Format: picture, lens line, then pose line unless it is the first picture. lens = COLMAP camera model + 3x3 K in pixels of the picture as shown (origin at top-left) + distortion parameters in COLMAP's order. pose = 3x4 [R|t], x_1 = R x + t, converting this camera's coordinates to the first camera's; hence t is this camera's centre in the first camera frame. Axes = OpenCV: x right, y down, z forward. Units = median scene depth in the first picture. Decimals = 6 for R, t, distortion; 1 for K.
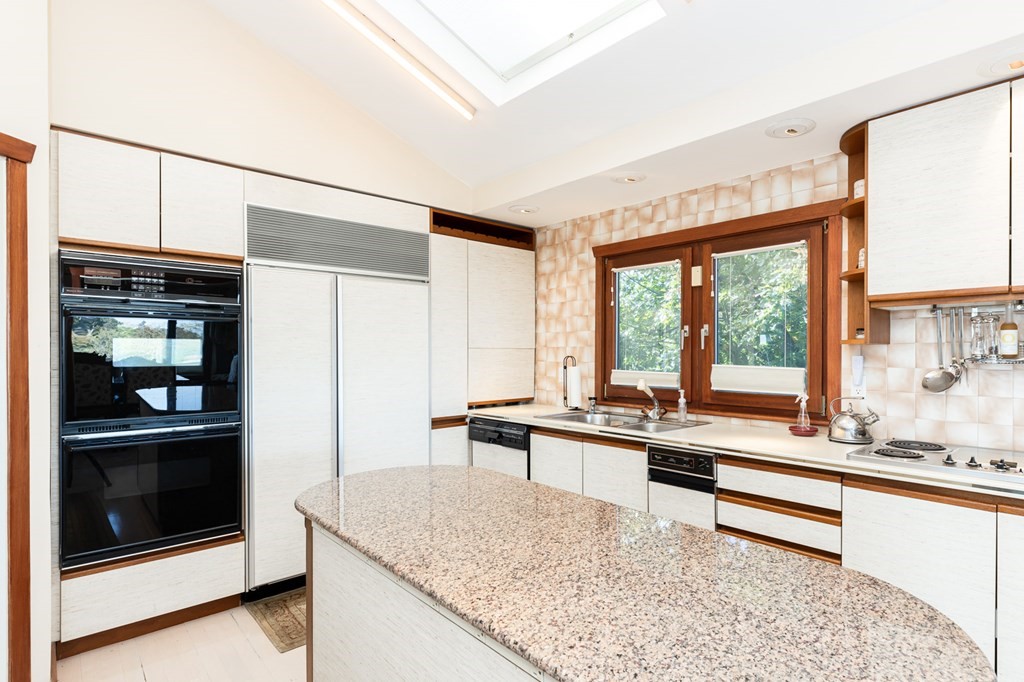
lens RADIAL K [[527.7, 0, 581.5], [0, 527.7, 352.5], [0, 0, 1]] dist [0.007215, 0.000289]
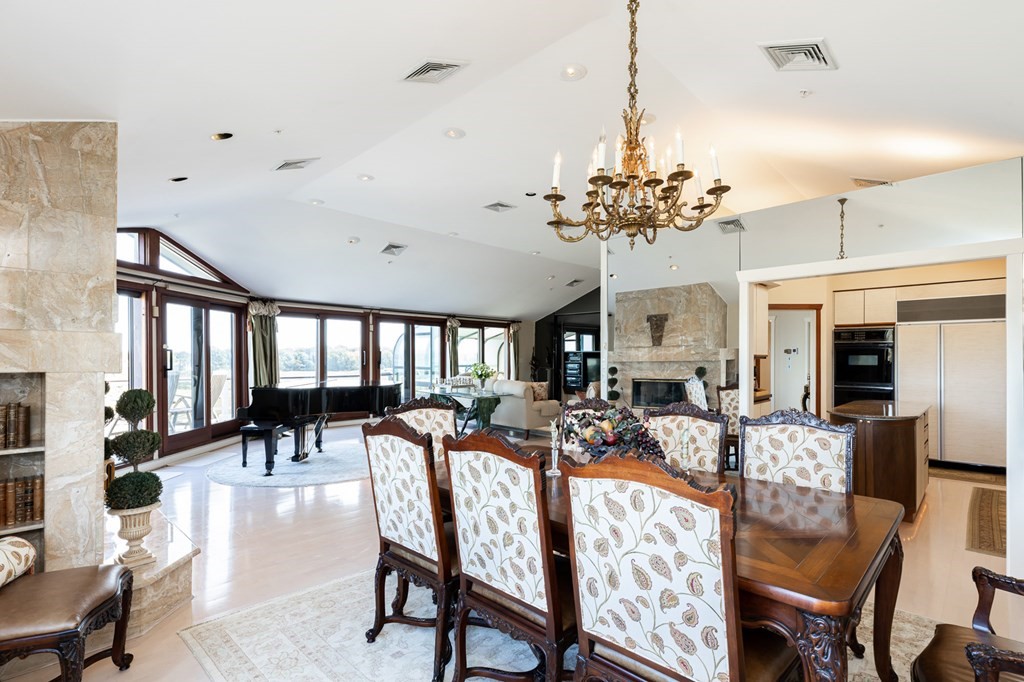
lens RADIAL K [[527.7, 0, 511.5], [0, 527.7, 351.1], [0, 0, 1]] dist [0.007215, 0.000289]
pose [[0.047995, -0.020361, -0.998640, 1.586910], [-0.012821, 0.999697, -0.020998, 0.027519], [0.998765, 0.013812, 0.047719, -0.830283]]
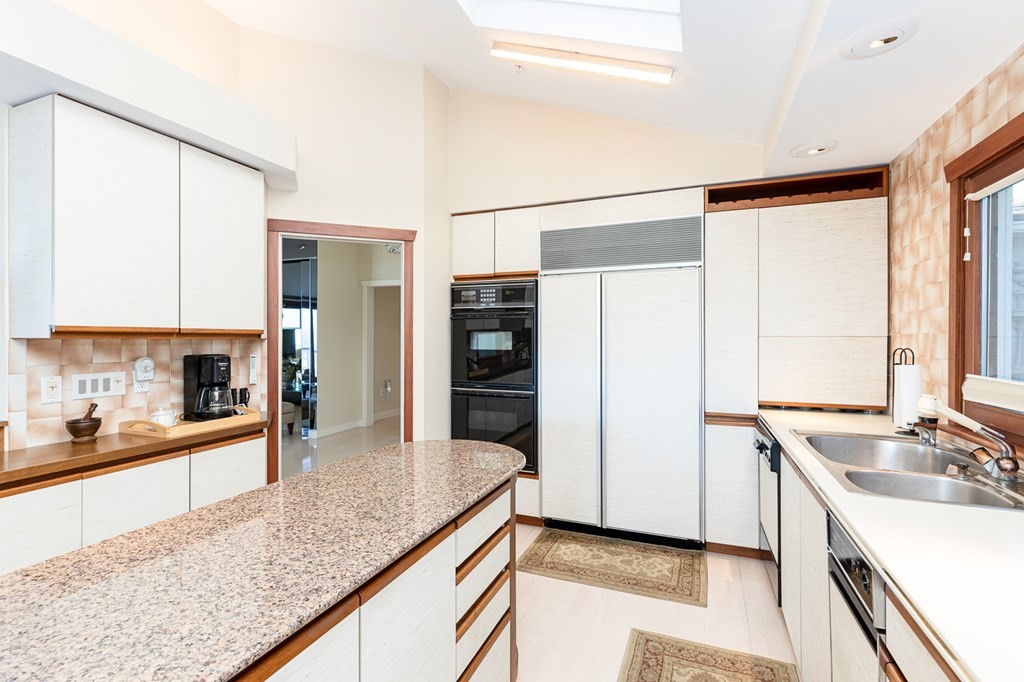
lens RADIAL K [[464.5, 0, 516.5], [0, 464.5, 335.2], [0, 0, 1]] dist [0.004563, -0.001131]
pose [[0.391417, -0.006230, -0.920192, 0.393270], [-0.001286, 0.999972, -0.007317, -0.005432], [0.920213, 0.004047, 0.391398, 0.433941]]
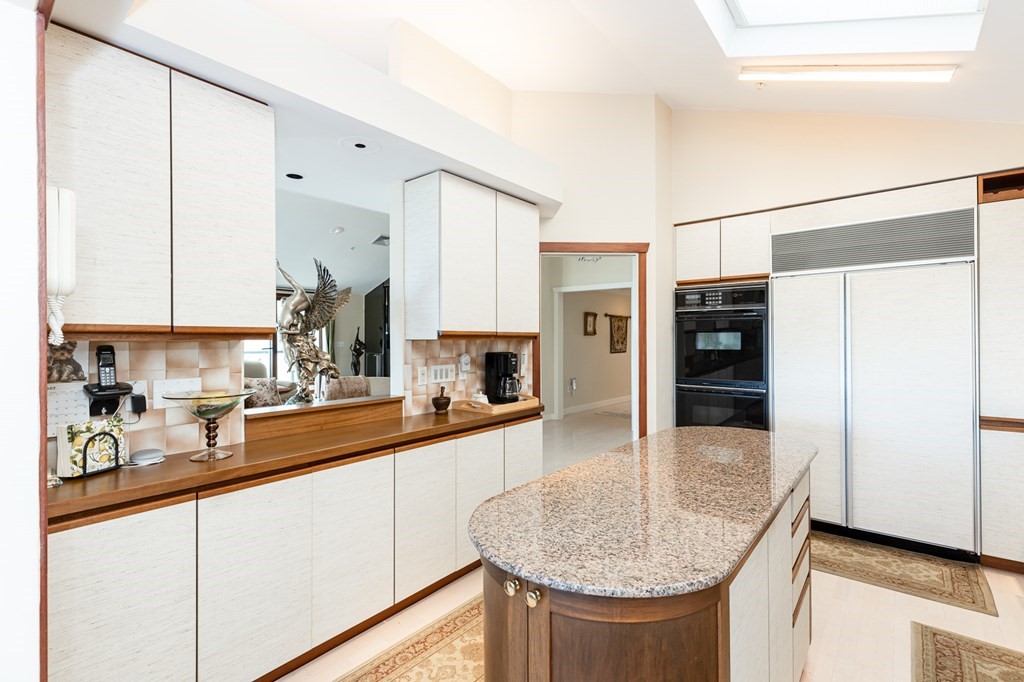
lens RADIAL K [[464.5, 0, 514.2], [0, 464.5, 336.9], [0, 0, 1]] dist [0.004563, -0.001131]
pose [[0.093939, -0.006625, -0.995556, 0.476402], [0.002294, 0.999977, -0.006438, -0.004093], [0.995575, -0.001679, 0.093952, 0.187050]]
